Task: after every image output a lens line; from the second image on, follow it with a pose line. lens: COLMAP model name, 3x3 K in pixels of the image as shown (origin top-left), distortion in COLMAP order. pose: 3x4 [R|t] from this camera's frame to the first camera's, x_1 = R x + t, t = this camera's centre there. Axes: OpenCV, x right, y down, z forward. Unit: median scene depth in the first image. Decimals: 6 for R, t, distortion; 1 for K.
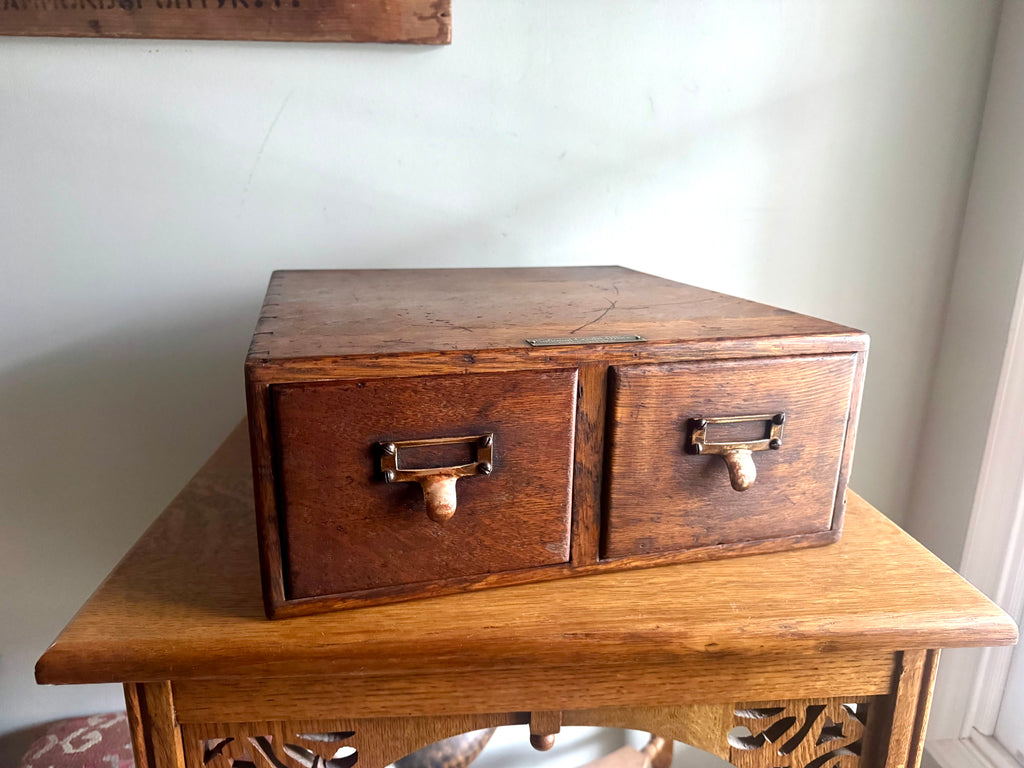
lens RADIAL K [[741.9, 0, 511.4], [0, 741.9, 387.8], [0, 0, 1]] dist [0.011979, -0.023023]
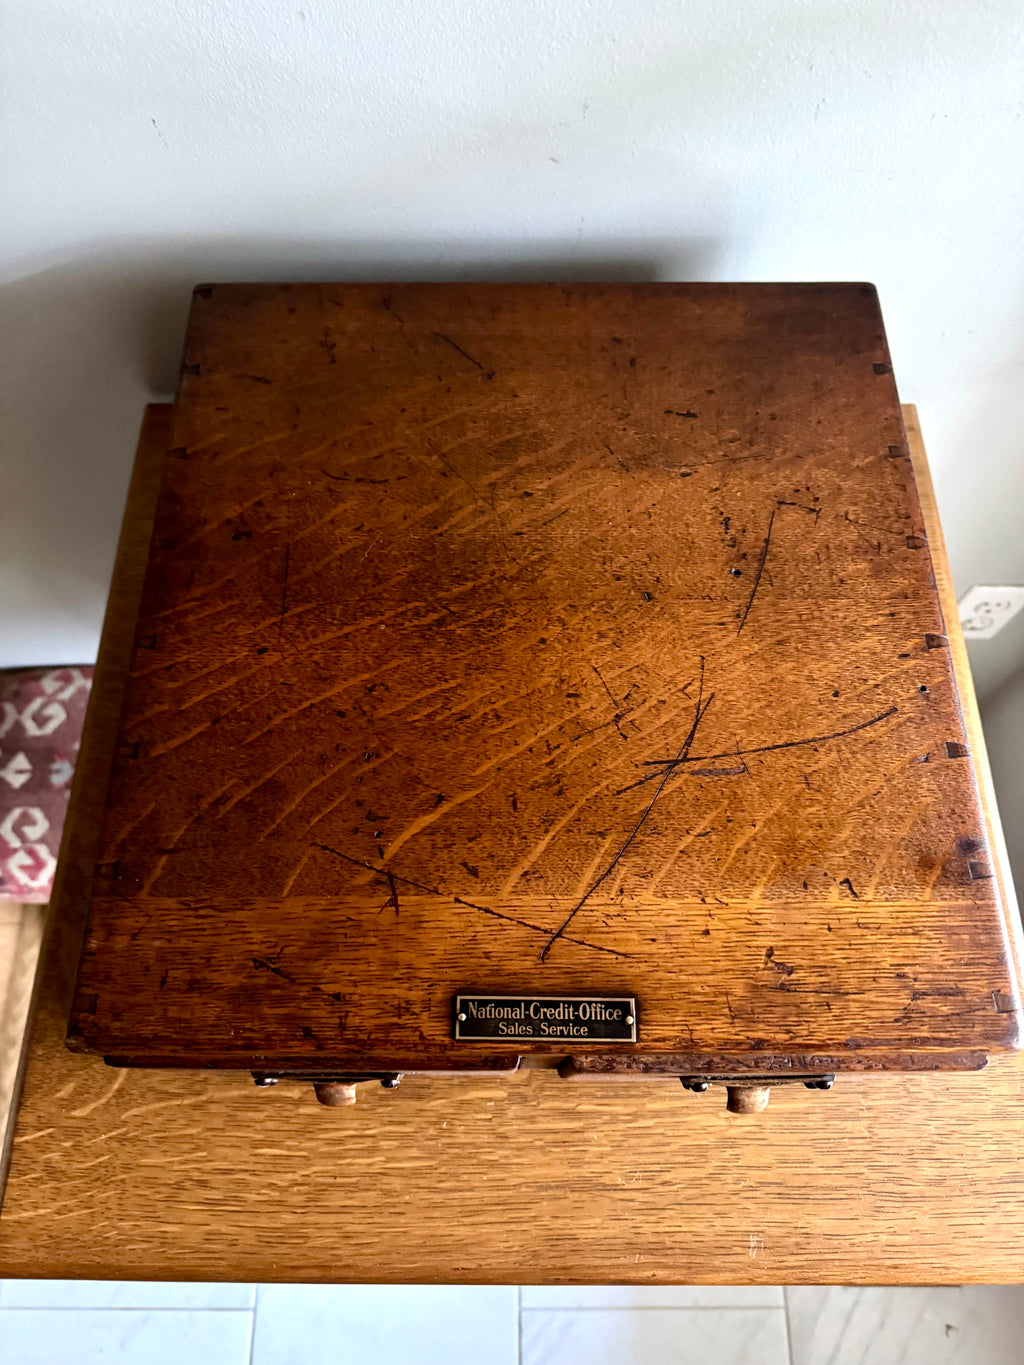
lens RADIAL K [[995.3, 0, 507.1], [0, 995.3, 686.5], [0, 0, 1]] dist [-0.010047, -0.002101]
pose [[0.995897, 0.074293, -0.051668, 0.033169], [-0.007204, 0.634234, 0.773108, -0.956160], [0.090206, -0.769563, 0.632167, 0.742541]]
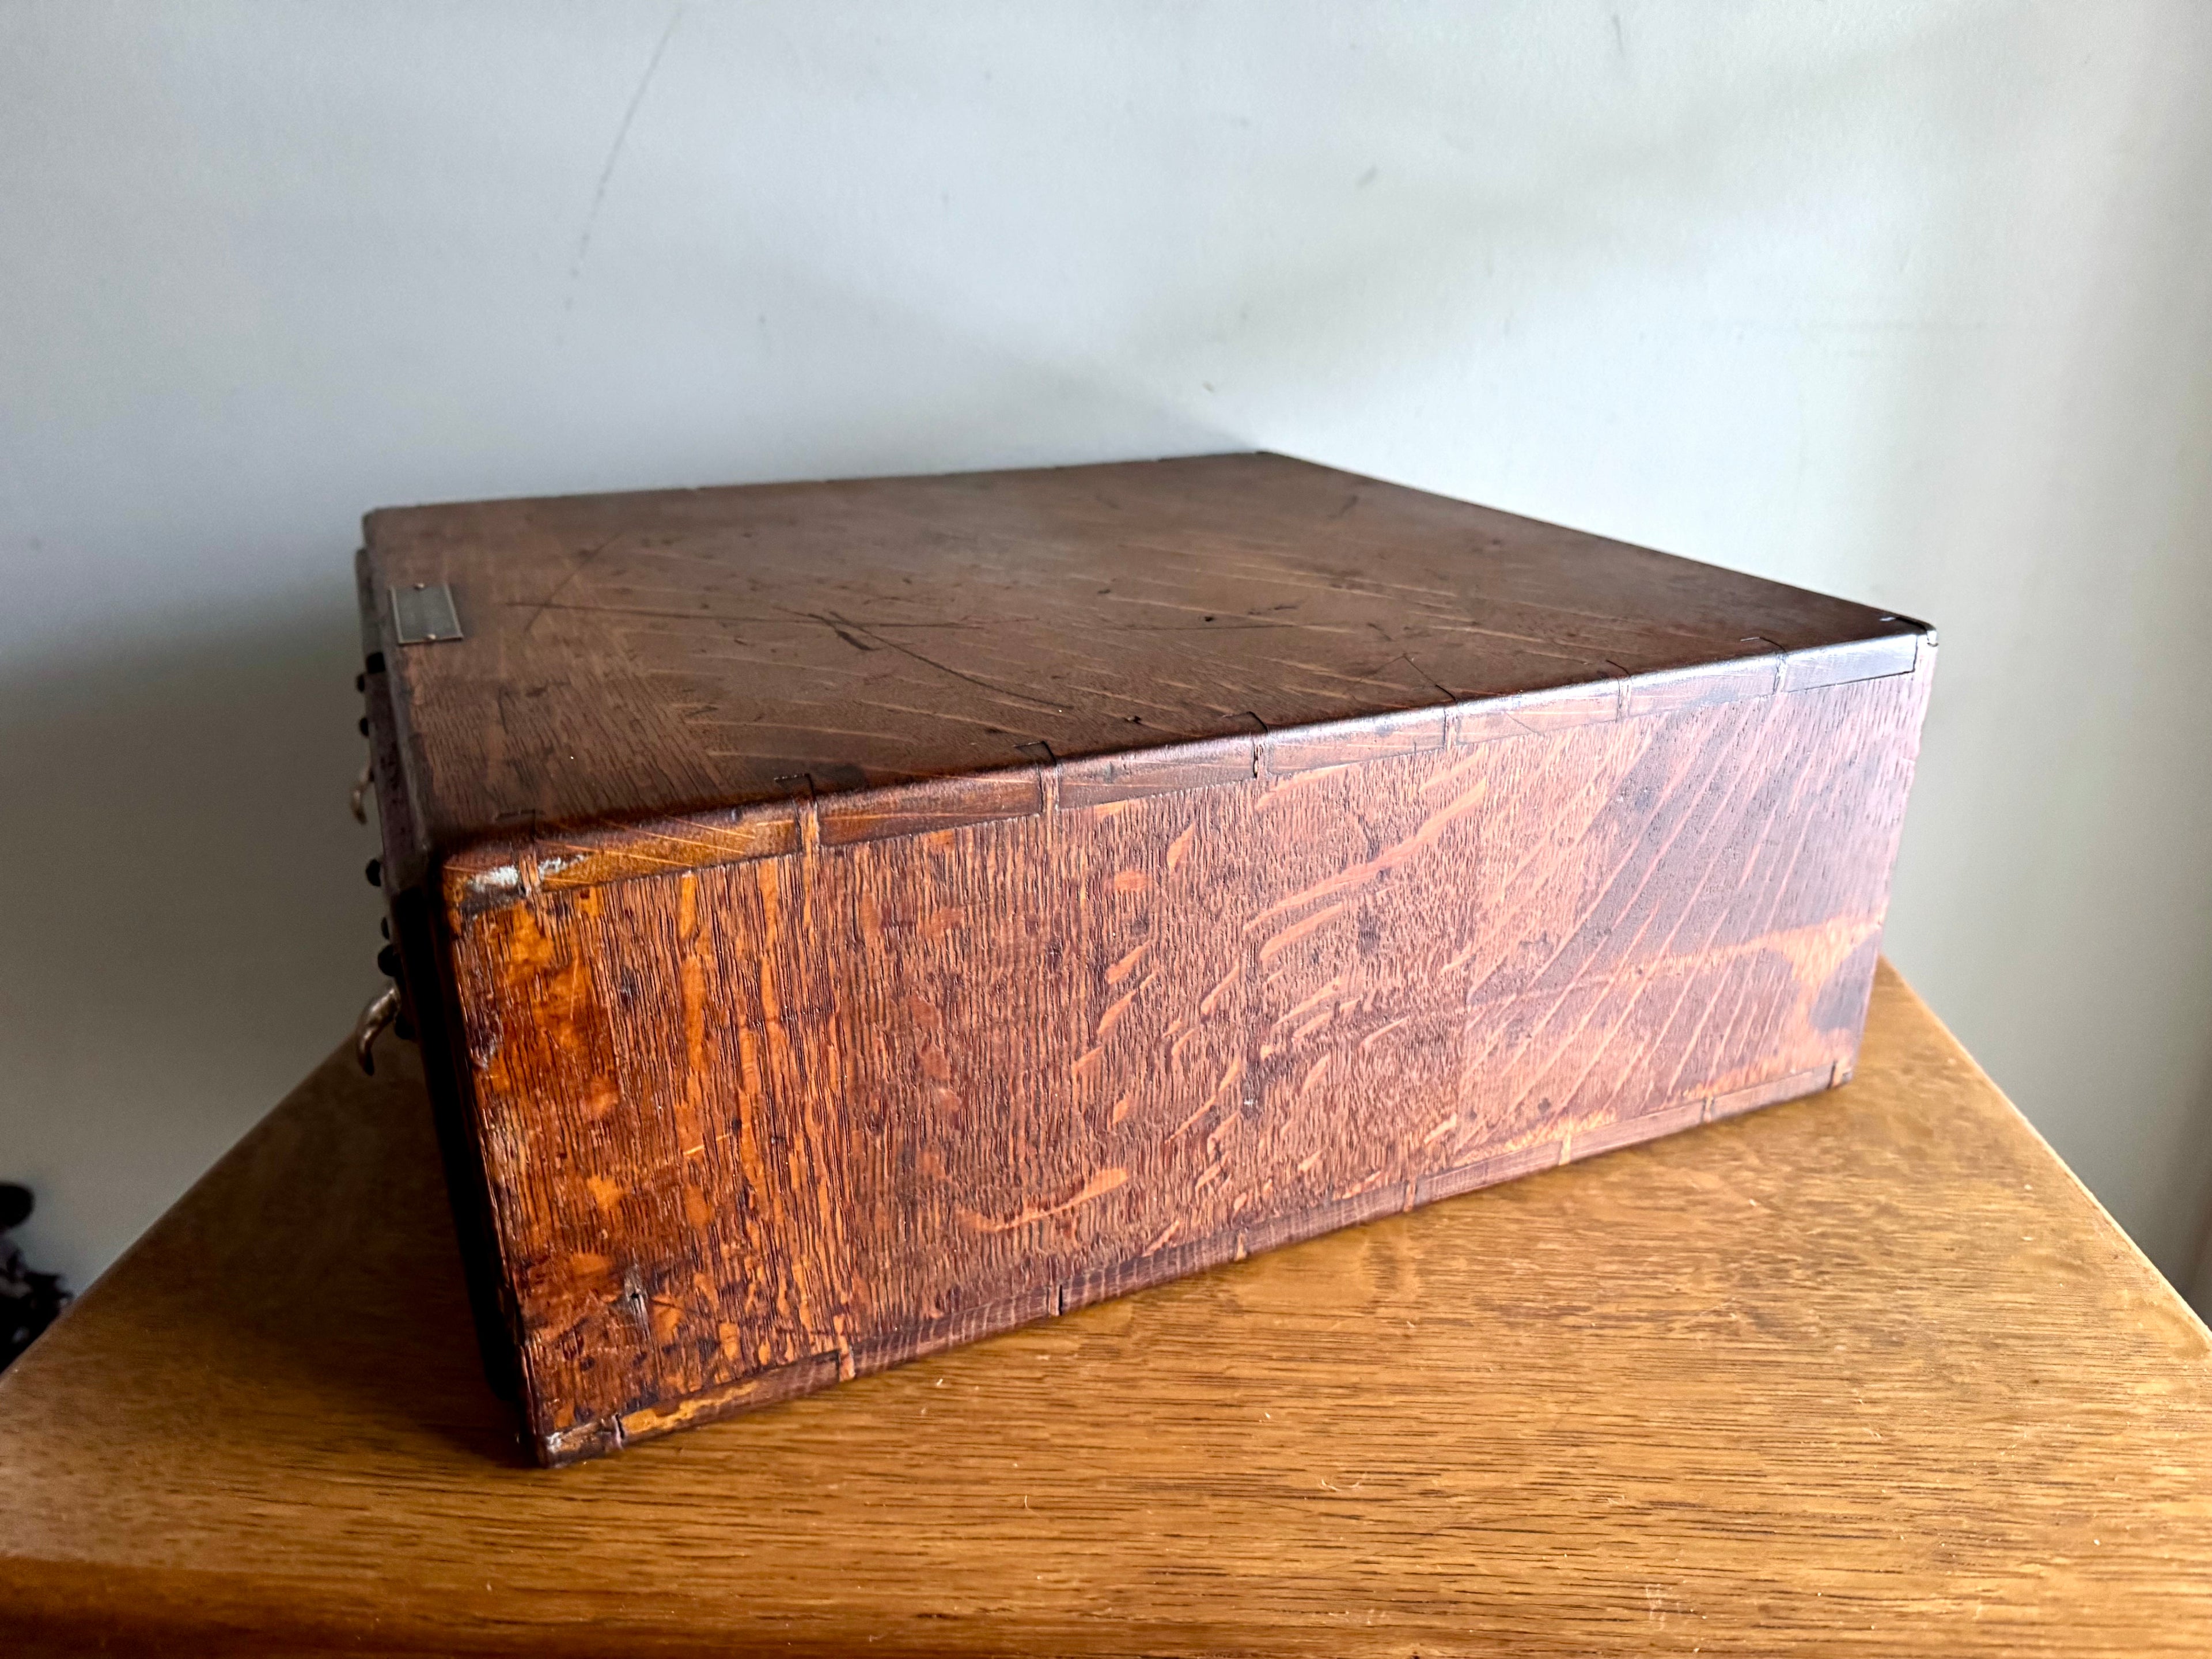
lens RADIAL K [[1634.3, 0, 1114.2], [0, 1634.3, 835.1], [0, 0, 1]] dist [-0.062286, 0.053826]
pose [[0.989887, 0.047148, -0.133796, 0.133287], [-0.032703, 0.993594, 0.108178, -0.128201], [0.138039, -0.102708, 0.985087, 0.267444]]
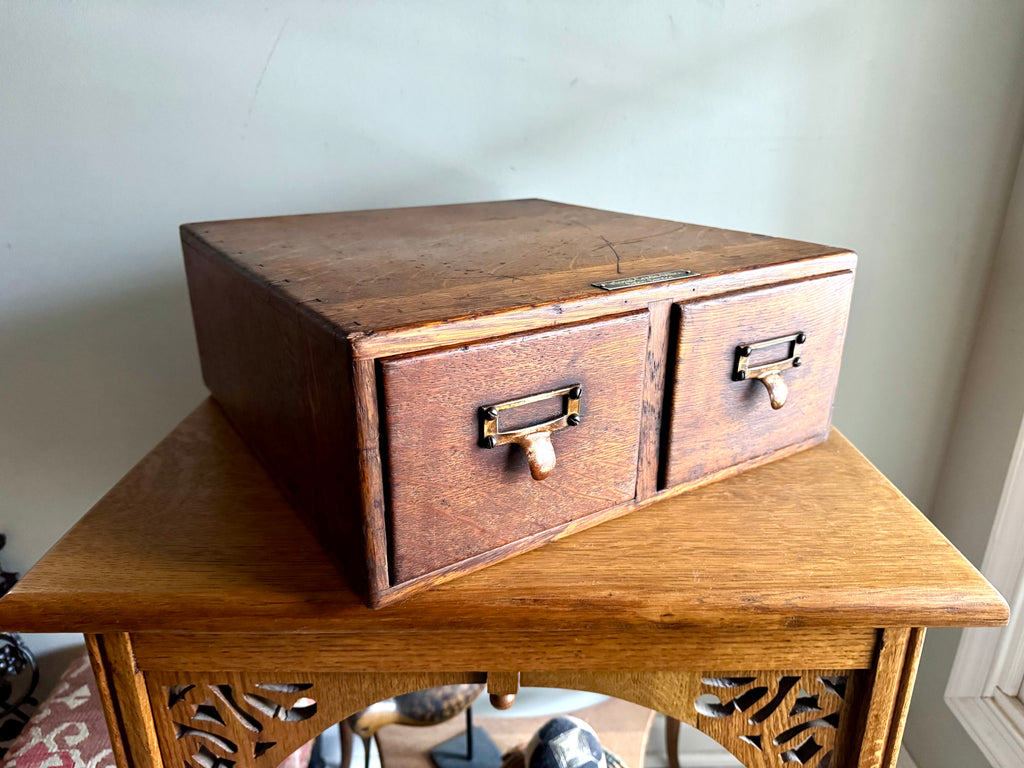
lens RADIAL K [[741.9, 0, 511.4], [0, 741.9, 387.8], [0, 0, 1]] dist [0.011979, -0.023023]
pose [[0.996885, 0.012548, -0.077862, 0.133243], [-0.005477, 0.995894, 0.090364, -0.028244], [0.078677, -0.089656, 0.992860, 0.062007]]
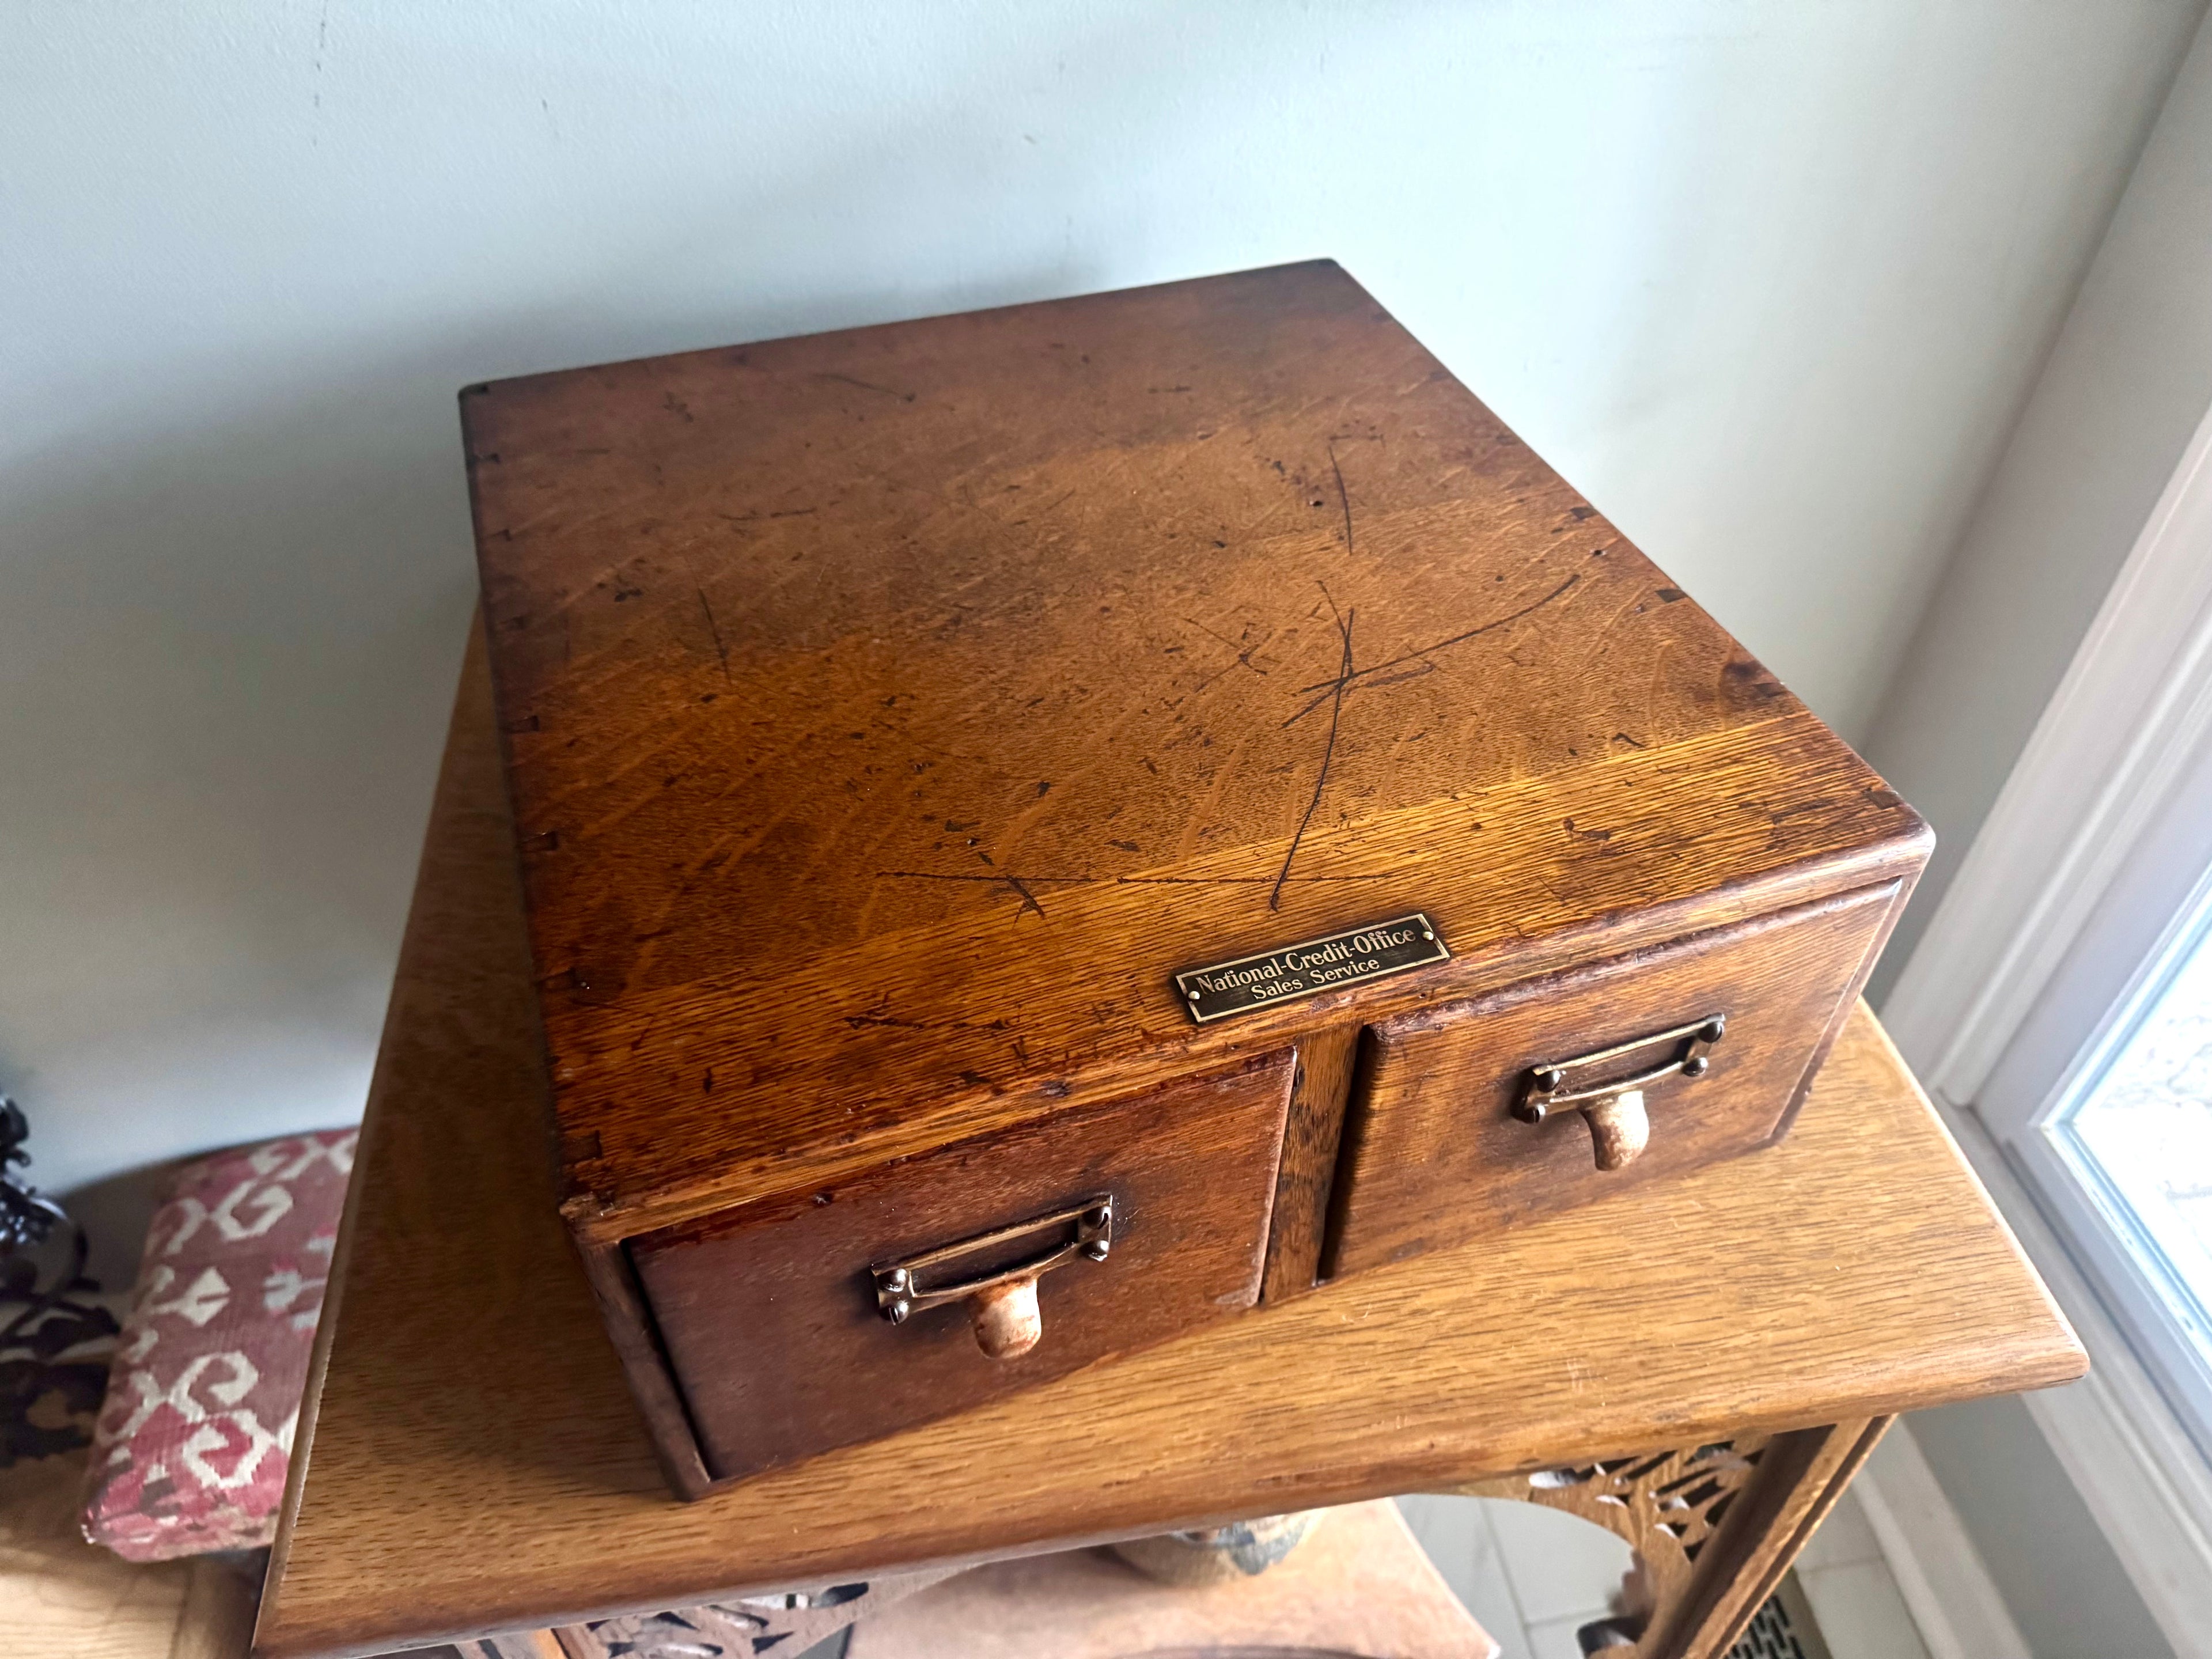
lens RADIAL K [[1611.1, 0, 1119.9], [0, 1611.1, 833.3], [0, 0, 1]] dist [-0.006439, -0.004628]
pose [[0.996966, -0.054920, 0.055167, -0.058424], [0.022634, 0.882590, 0.469599, -0.568050], [-0.074480, -0.466925, 0.881155, 0.205953]]
